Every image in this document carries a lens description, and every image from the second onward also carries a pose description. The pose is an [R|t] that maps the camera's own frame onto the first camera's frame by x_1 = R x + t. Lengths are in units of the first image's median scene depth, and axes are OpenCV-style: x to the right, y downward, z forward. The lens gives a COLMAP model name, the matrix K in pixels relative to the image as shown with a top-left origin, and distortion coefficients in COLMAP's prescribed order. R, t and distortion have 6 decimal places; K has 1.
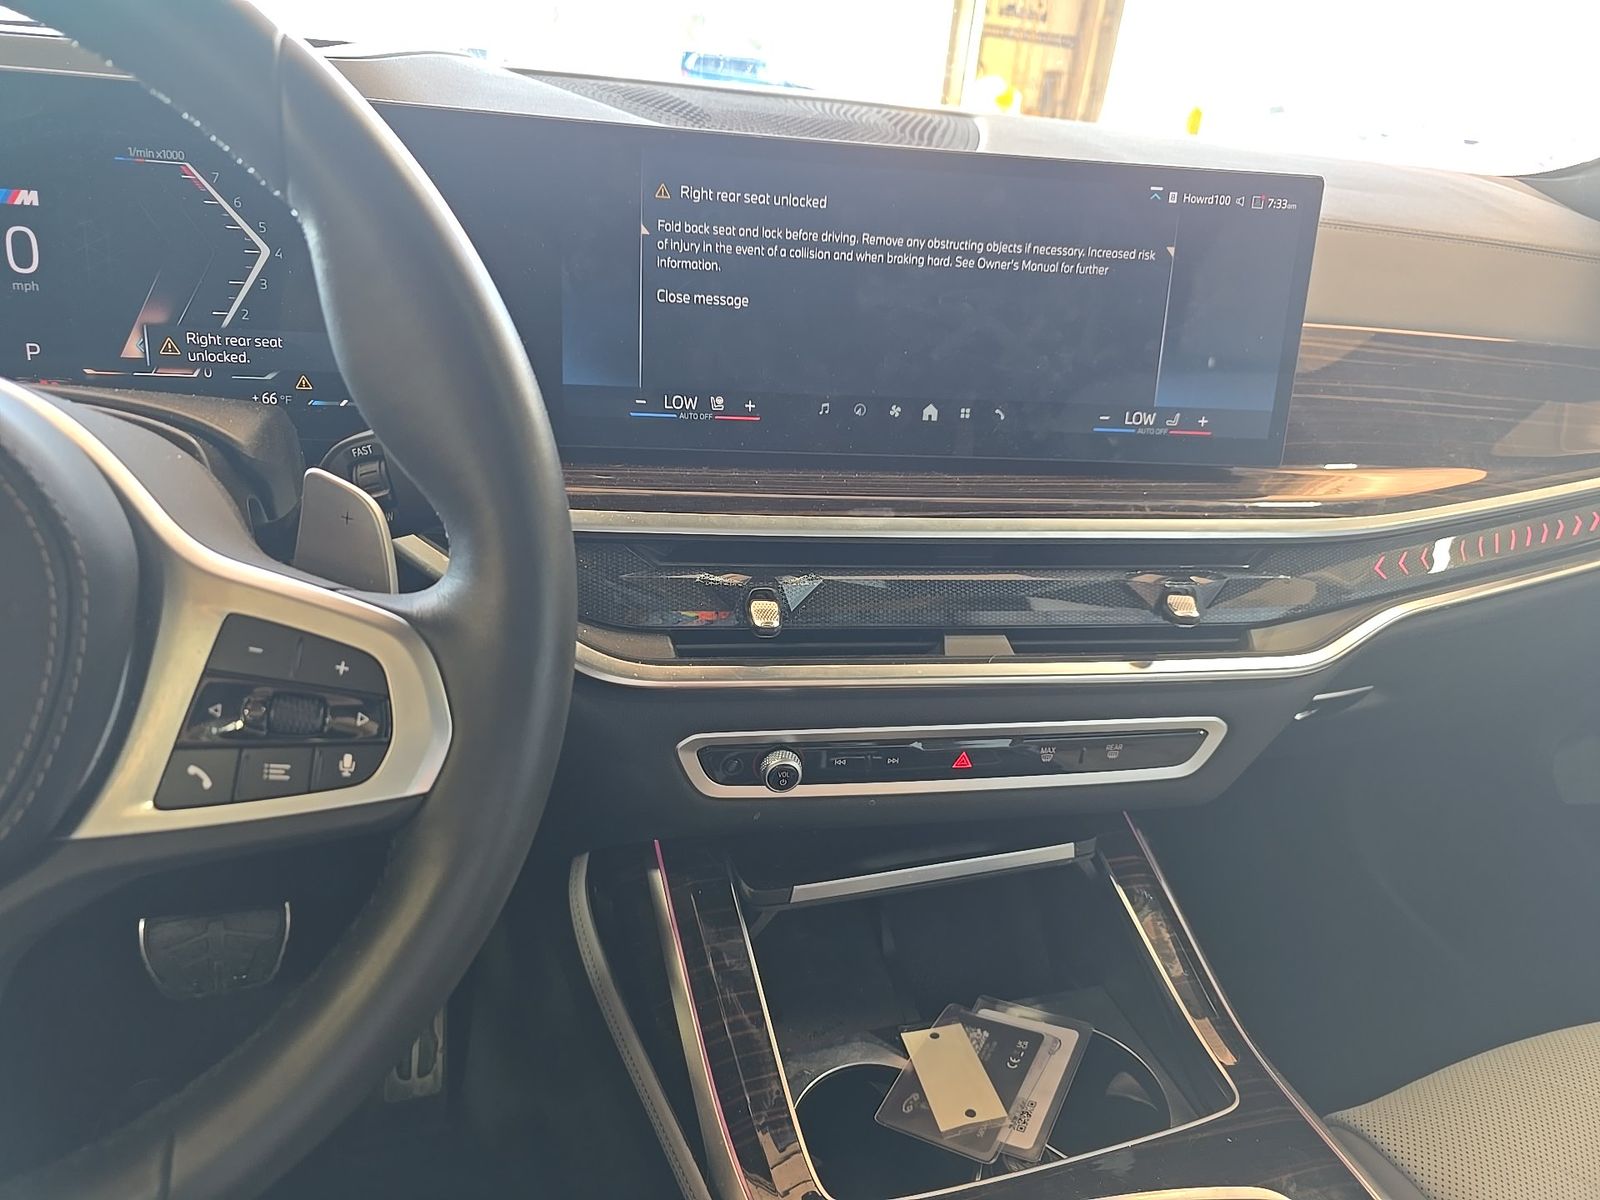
lens RADIAL K [[960.7, 0, 800.0], [0, 960.7, 600.0], [0, 0, 1]] dist [0.048401, -0.048770]
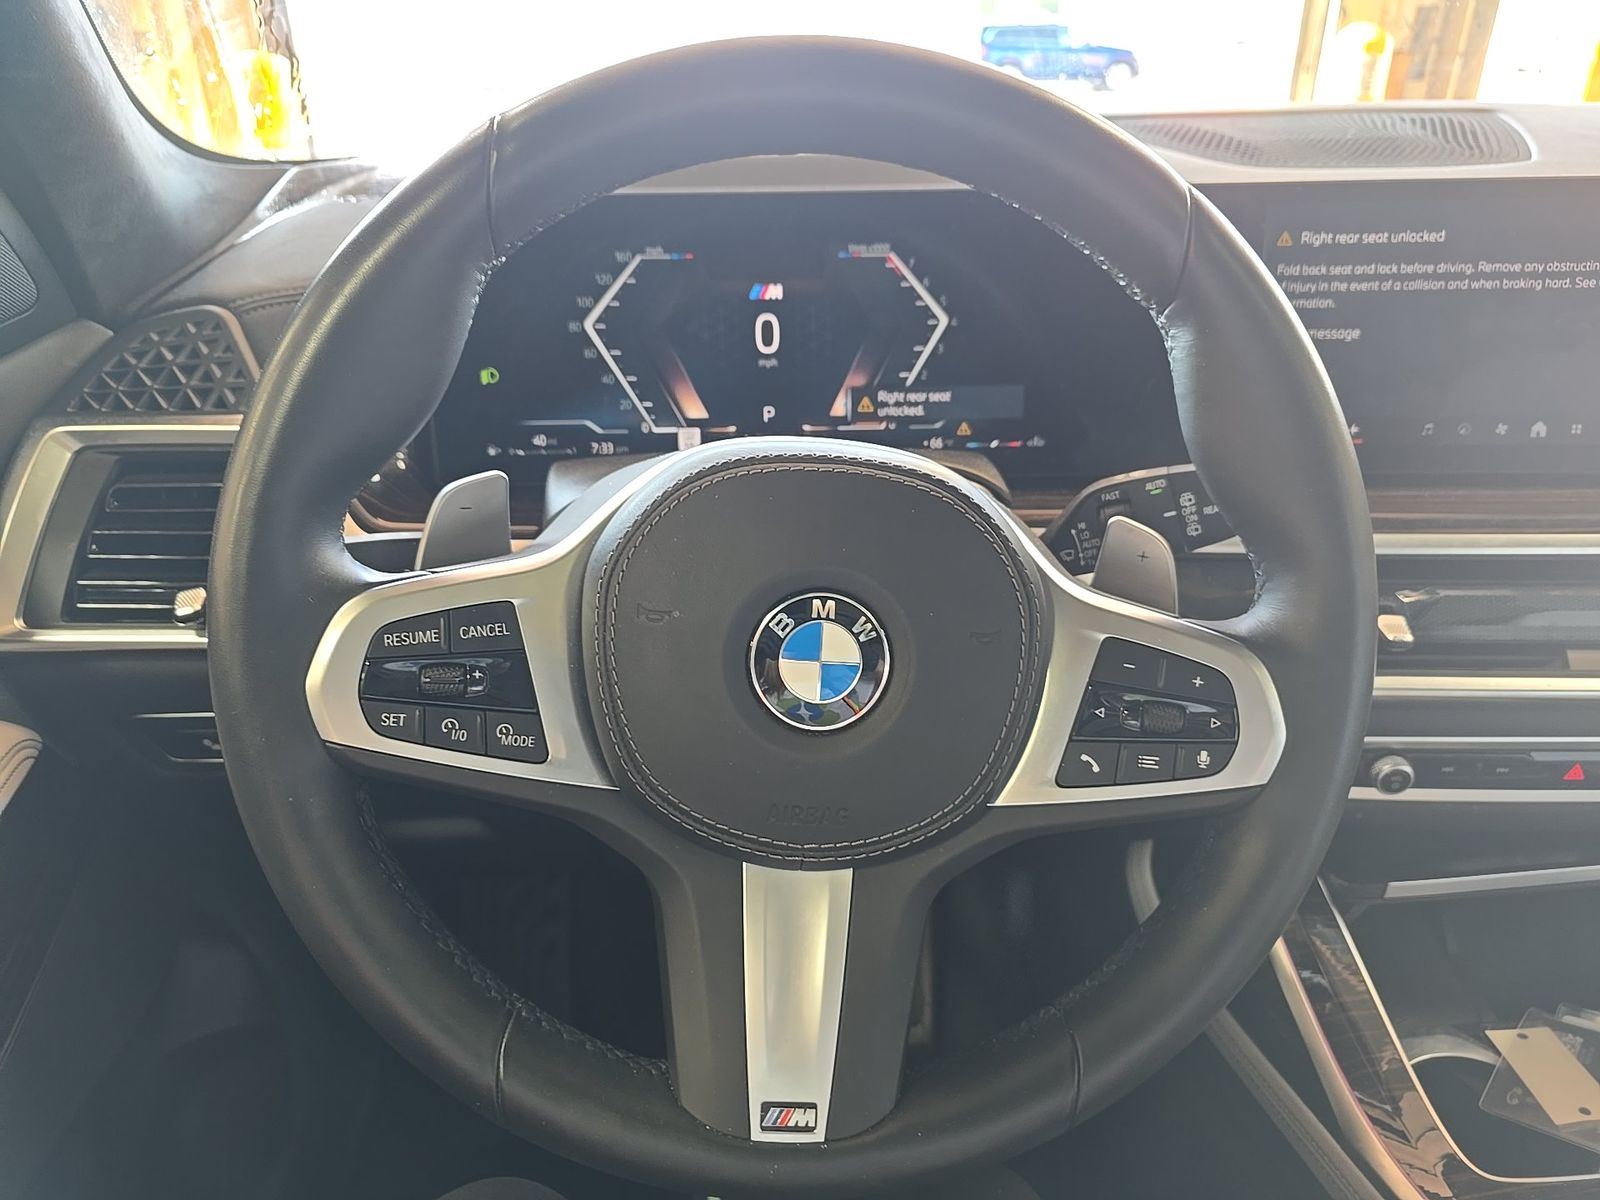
lens RADIAL K [[997.1, 0, 849.4], [0, 997.1, 600.9], [0, 0, 1]] dist [0.000529, -0.004151]
pose [[0.974363, 0.002745, -0.224964, -0.360295], [0.000411, 0.999902, 0.013980, -0.030449], [0.224980, -0.013714, 0.974267, -0.206569]]
